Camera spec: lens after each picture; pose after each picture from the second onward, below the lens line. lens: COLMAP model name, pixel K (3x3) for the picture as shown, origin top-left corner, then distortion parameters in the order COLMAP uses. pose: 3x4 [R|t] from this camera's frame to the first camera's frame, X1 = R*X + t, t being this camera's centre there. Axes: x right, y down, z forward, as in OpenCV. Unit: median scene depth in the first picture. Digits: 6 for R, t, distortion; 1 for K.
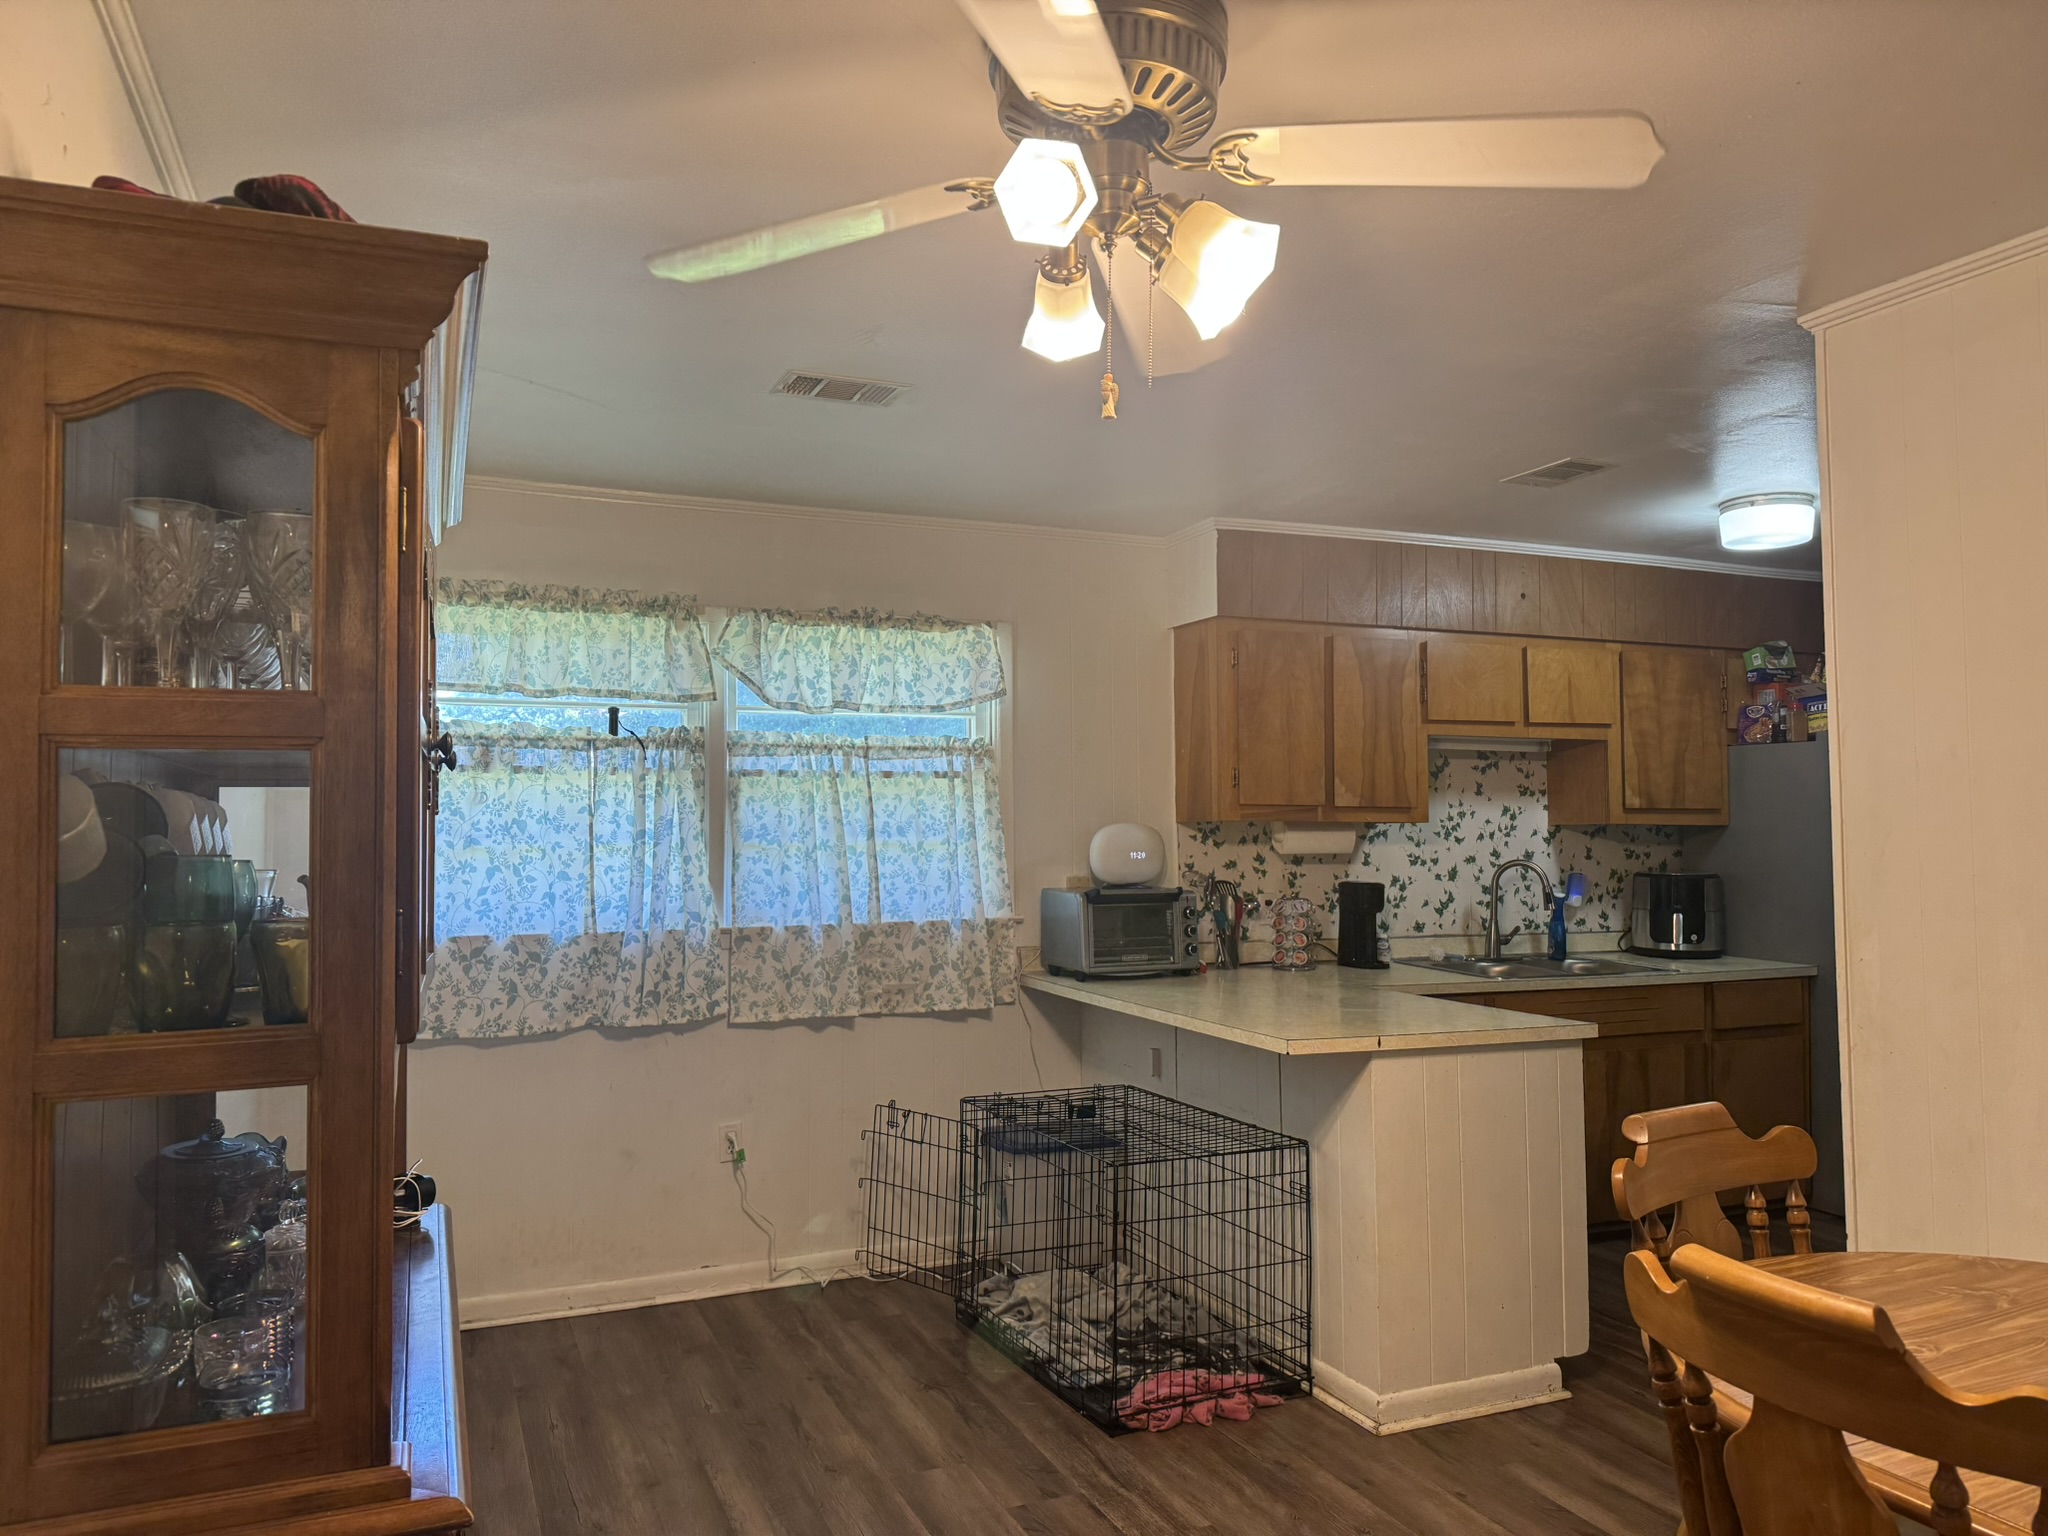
lens RADIAL K [[1435.3, 0, 1021.2], [0, 1435.3, 773.0], [0, 0, 1]] dist [0.115475, -0.143365]
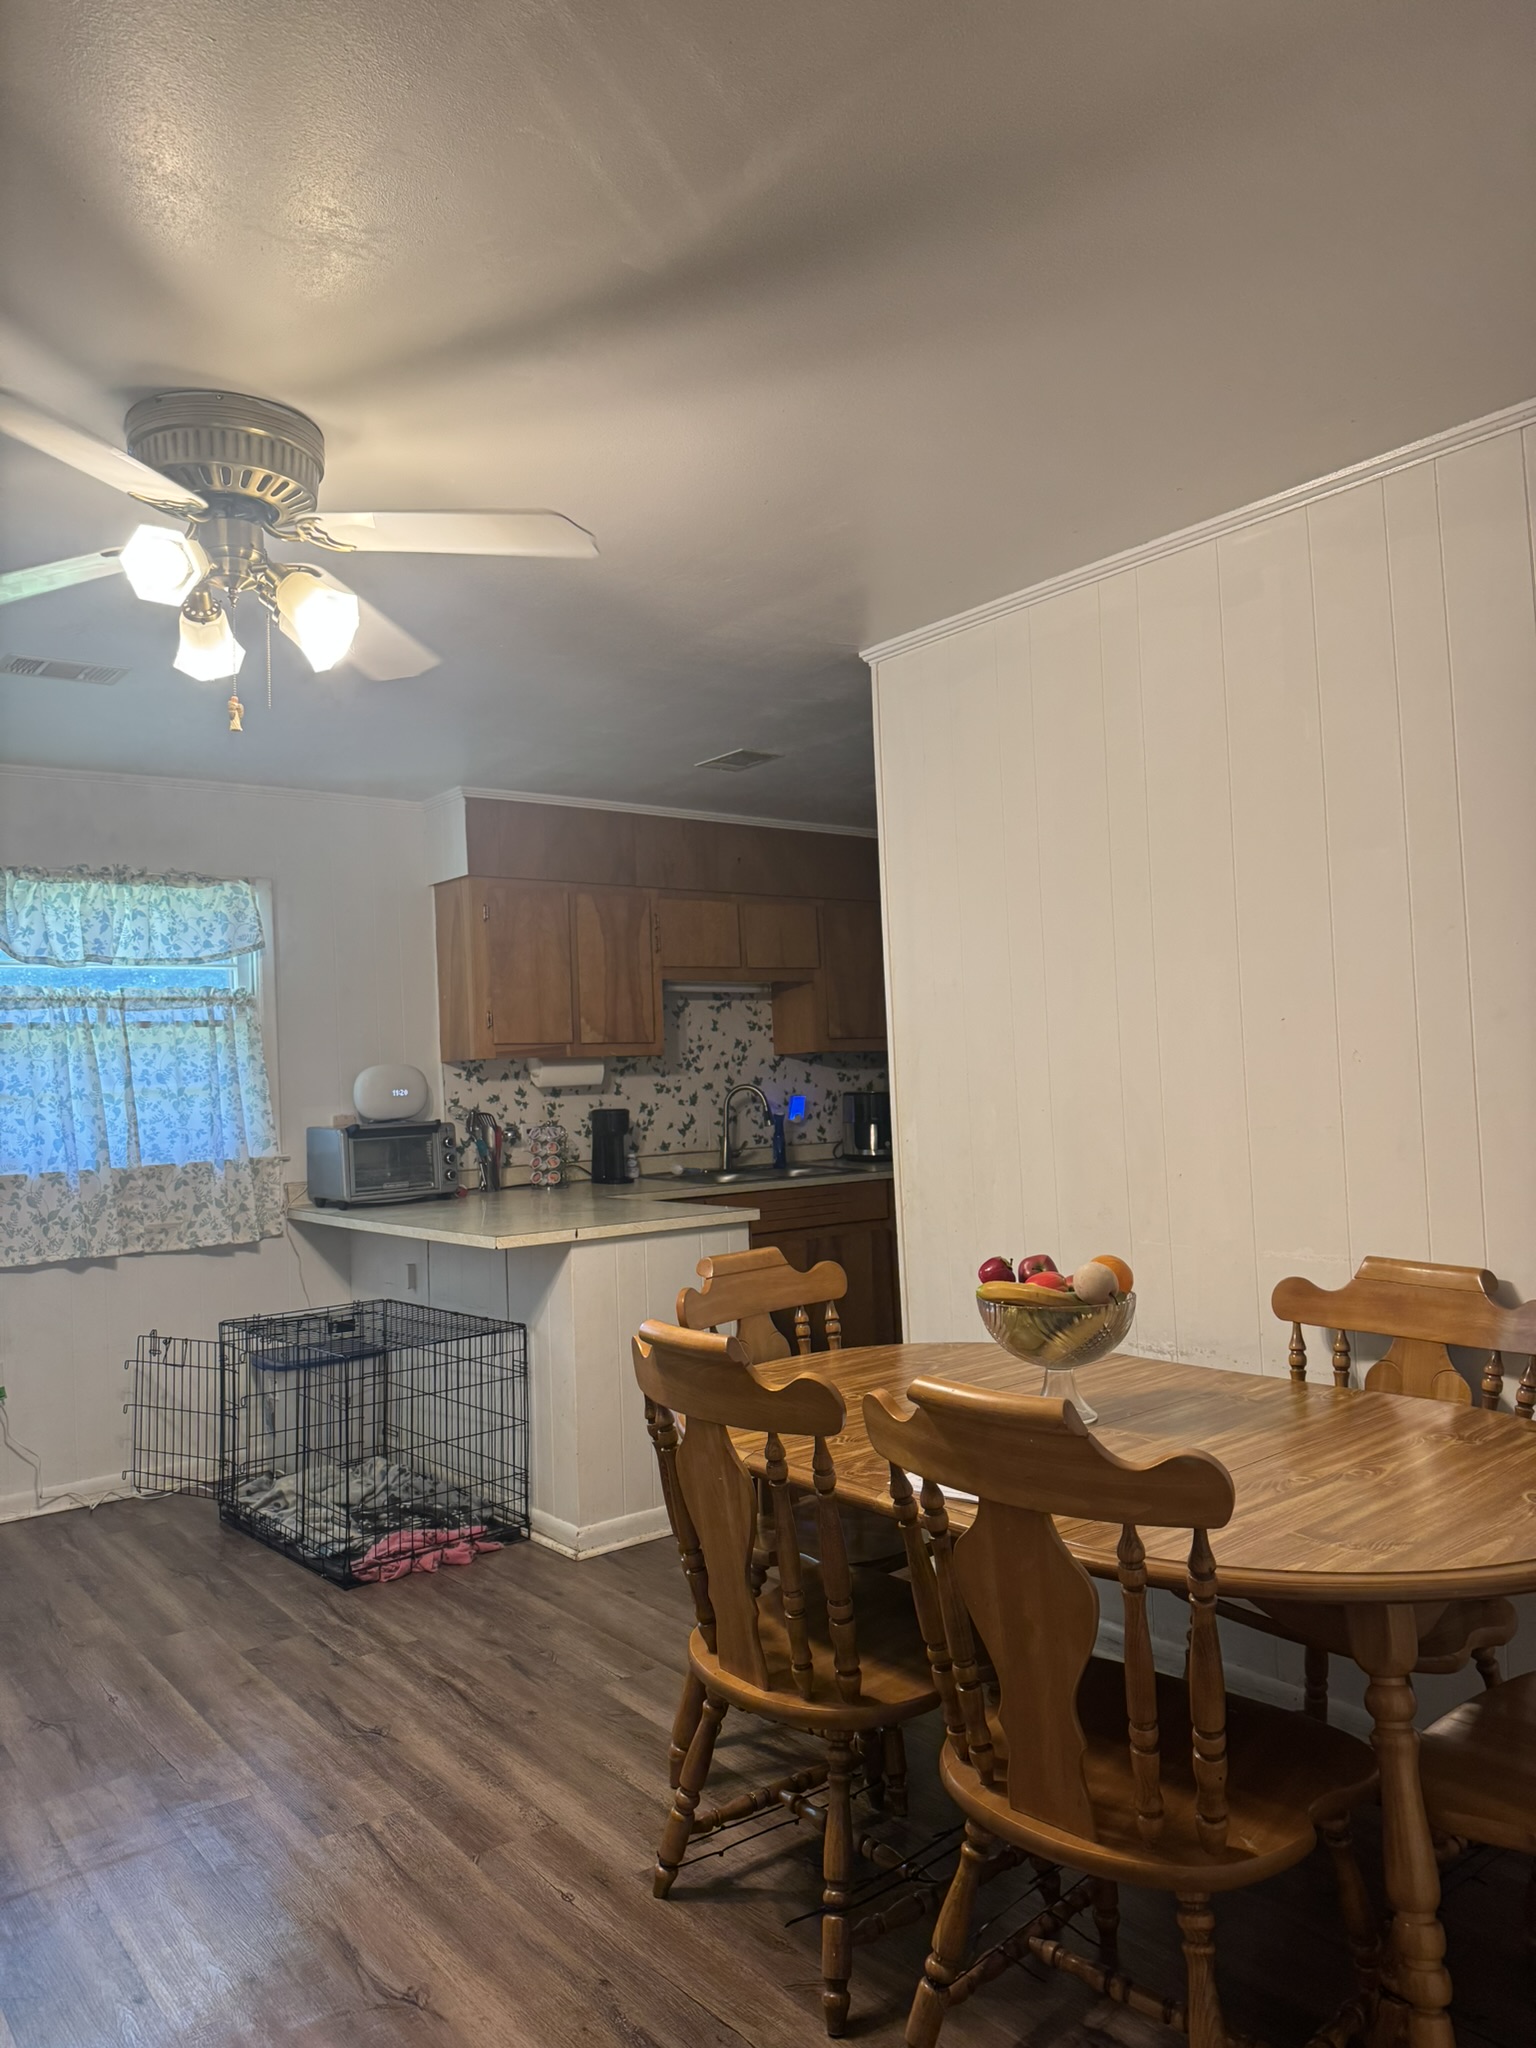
lens RADIAL K [[1435.3, 0, 758.6], [0, 1435.3, 1028.6], [0, 0, 1]] dist [0.115475, -0.143365]
pose [[0.966180, -0.025585, 0.256595, 0.059740], [0.024520, 0.999672, 0.007347, 0.006590], [-0.256699, -0.000807, 0.966491, -0.129622]]
